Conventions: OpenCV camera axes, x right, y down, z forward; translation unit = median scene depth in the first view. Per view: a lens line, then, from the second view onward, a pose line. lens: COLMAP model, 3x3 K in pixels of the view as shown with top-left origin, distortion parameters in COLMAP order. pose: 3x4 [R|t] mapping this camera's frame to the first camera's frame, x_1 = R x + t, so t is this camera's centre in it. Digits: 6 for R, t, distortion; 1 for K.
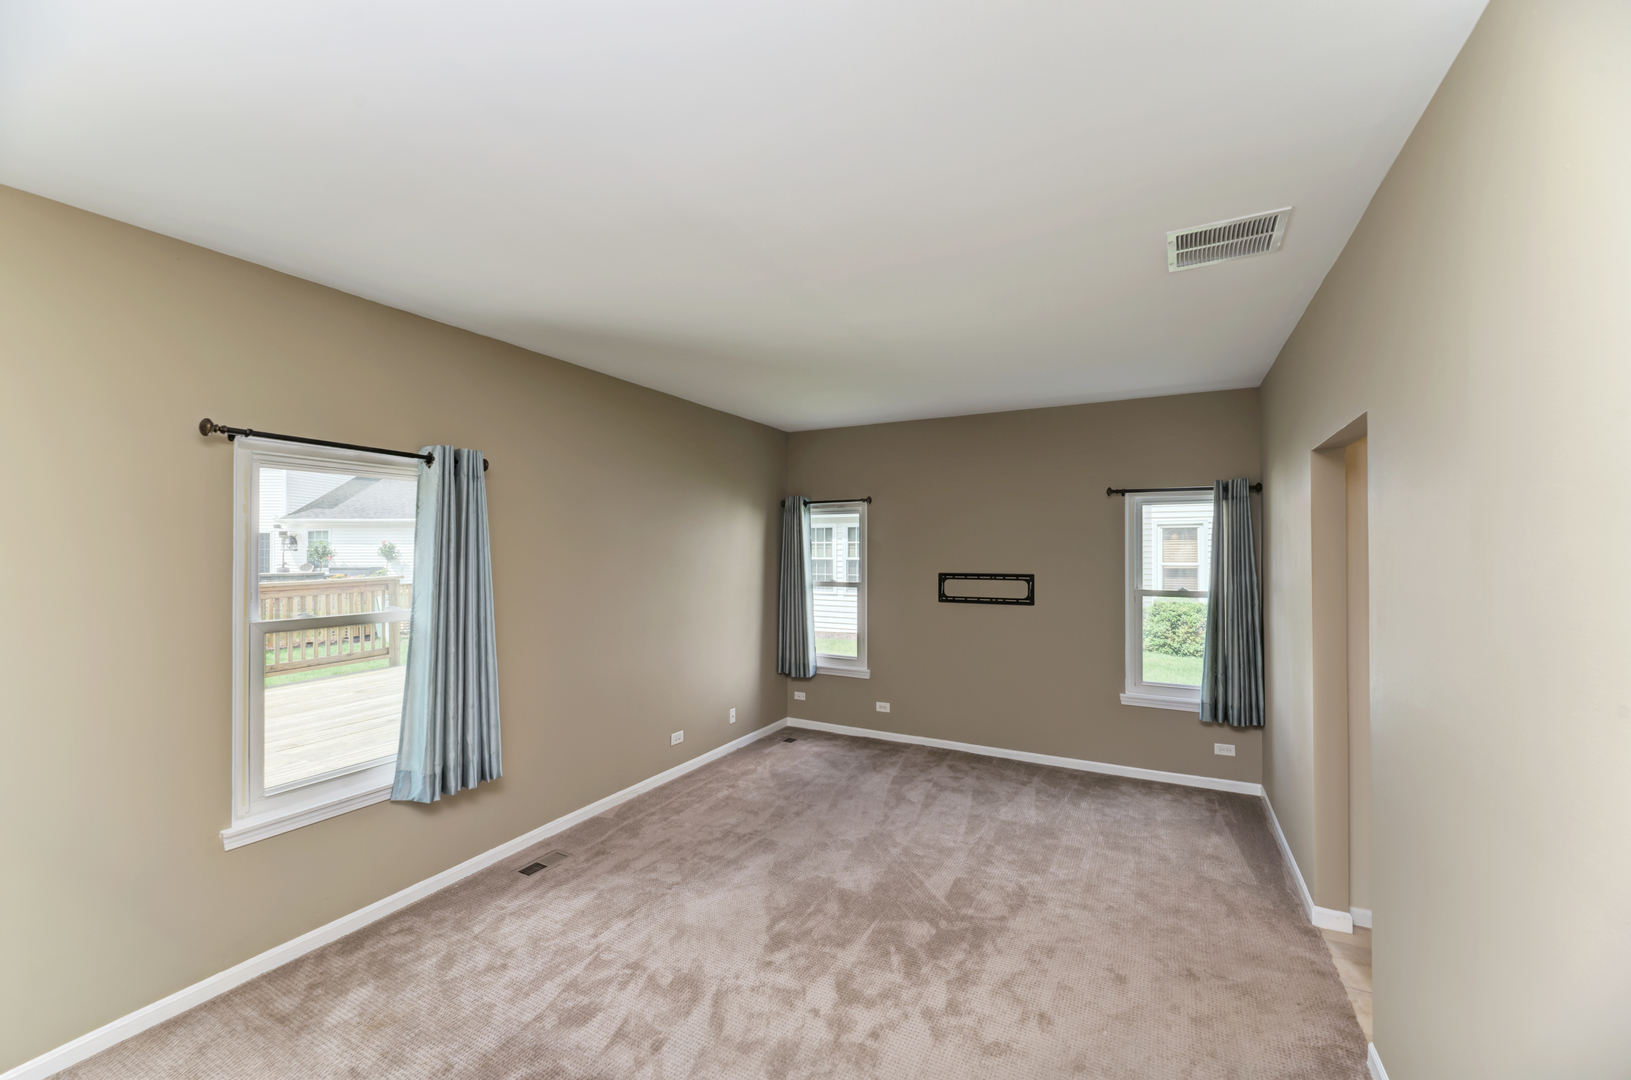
lens RADIAL K [[651.6, 0, 812.0], [0, 651.6, 545.5], [0, 0, 1]] dist [0.002336, -0.000240]
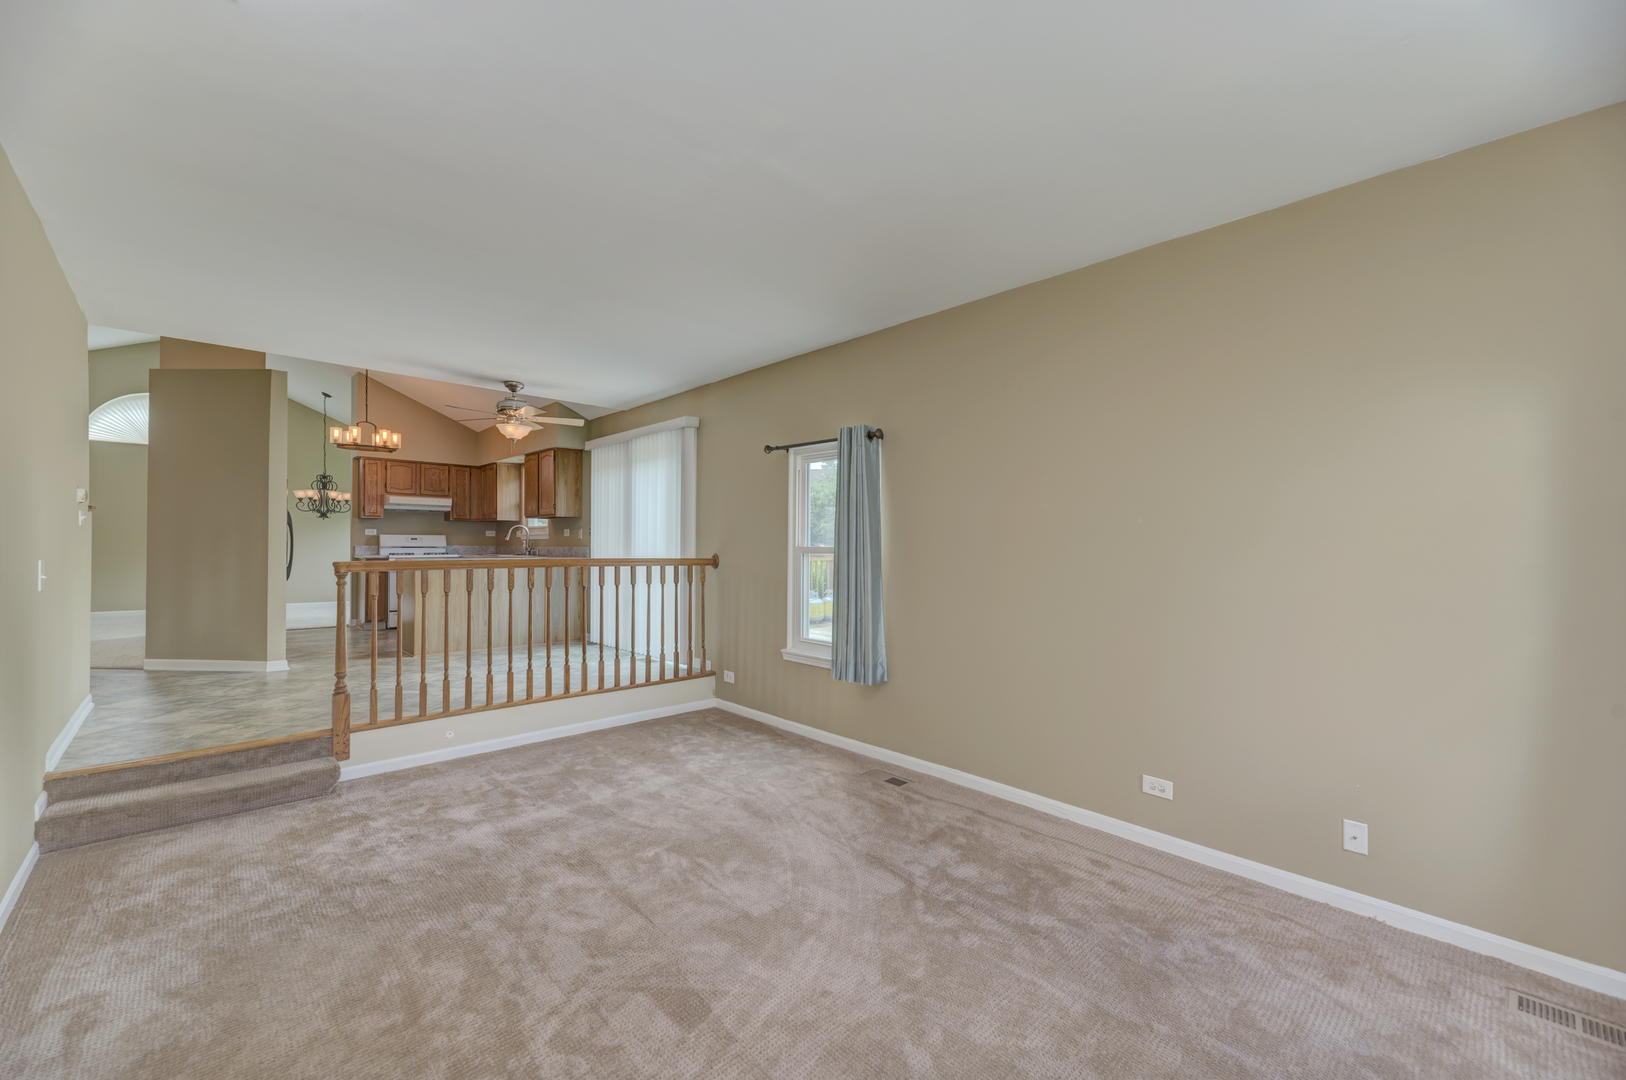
lens RADIAL K [[649.6, 0, 819.9], [0, 649.6, 547.2], [0, 0, 1]] dist [0.002336, -0.000240]
pose [[-0.310533, -0.001512, -0.950561, 0.522849], [-0.001565, 0.999998, -0.001079, 0.070248], [0.950561, 0.001153, -0.310535, 0.942687]]
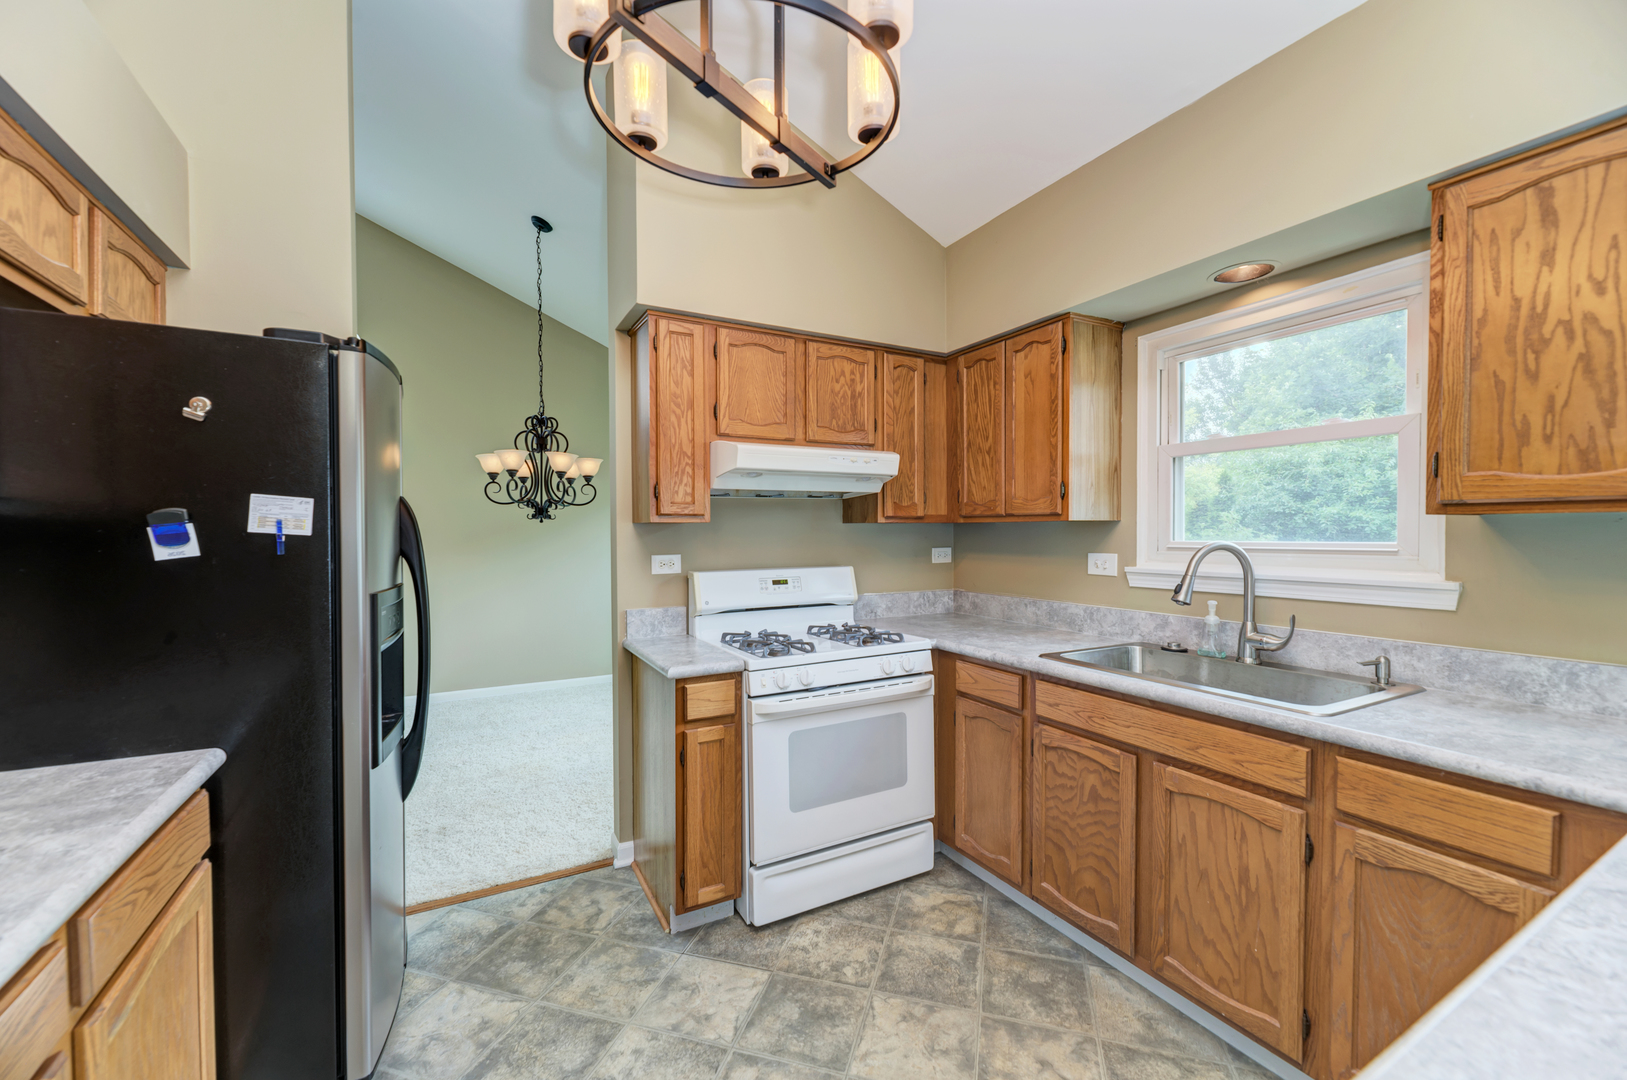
lens RADIAL K [[650.0, 0, 813.6], [0, 650.0, 543.0], [0, 0, 1]] dist [0.002336, -0.000240]
pose [[-0.546062, 0.017614, -0.837559, -0.443899], [0.009070, 0.999845, 0.015114, -0.002004], [0.837695, 0.000656, -0.546137, -0.449848]]
